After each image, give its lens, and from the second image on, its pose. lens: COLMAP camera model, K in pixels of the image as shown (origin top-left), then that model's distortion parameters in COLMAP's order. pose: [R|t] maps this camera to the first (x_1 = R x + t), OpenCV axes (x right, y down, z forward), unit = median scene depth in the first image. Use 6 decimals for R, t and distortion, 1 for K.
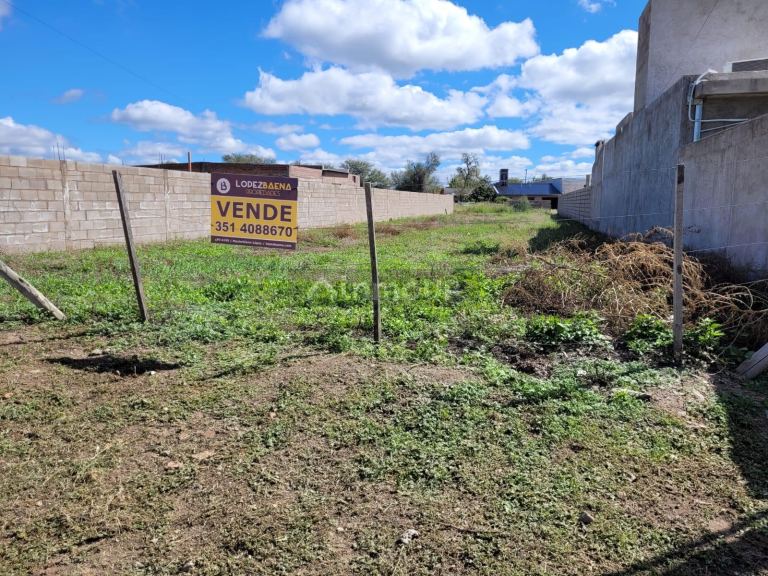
lens RADIAL K [[583.0, 0, 388.4], [0, 583.0, 290.2], [0, 0, 1]] dist [0.036585, -0.032260]
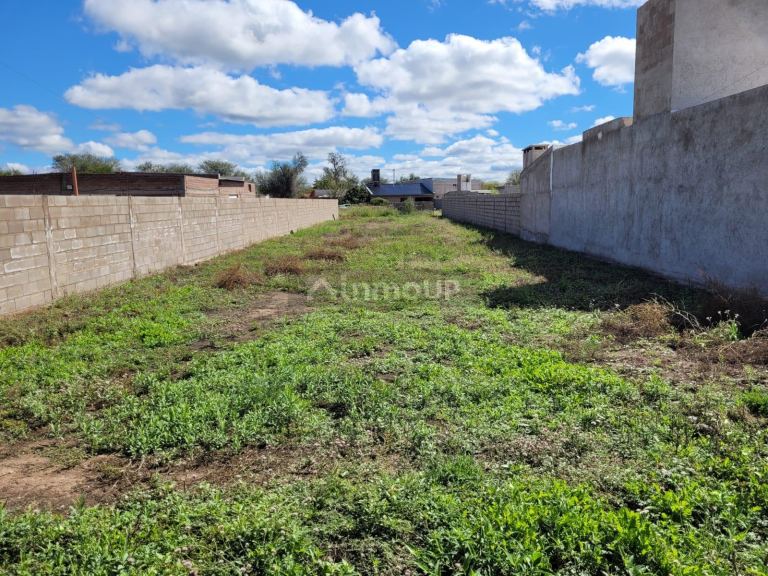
lens RADIAL K [[583.0, 0, 394.2], [0, 583.0, 291.7], [0, 0, 1]] dist [0.036585, -0.032260]
pose [[0.968161, -0.062782, 0.242326, -0.242585], [0.061586, 0.998023, 0.012515, -0.118410], [-0.242633, 0.002807, 0.970114, 0.370837]]
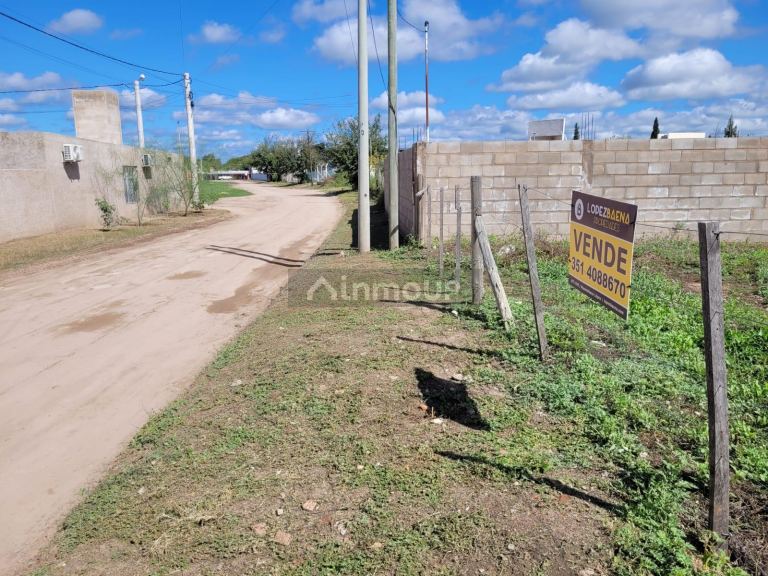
lens RADIAL K [[576.3, 0, 385.5], [0, 576.3, 285.3], [0, 0, 1]] dist [0.042010, -0.038349]
pose [[0.299718, 0.176646, -0.937531, 0.128307], [-0.130434, 0.981068, 0.143151, -0.062952], [0.945069, 0.079381, 0.317085, 0.224115]]
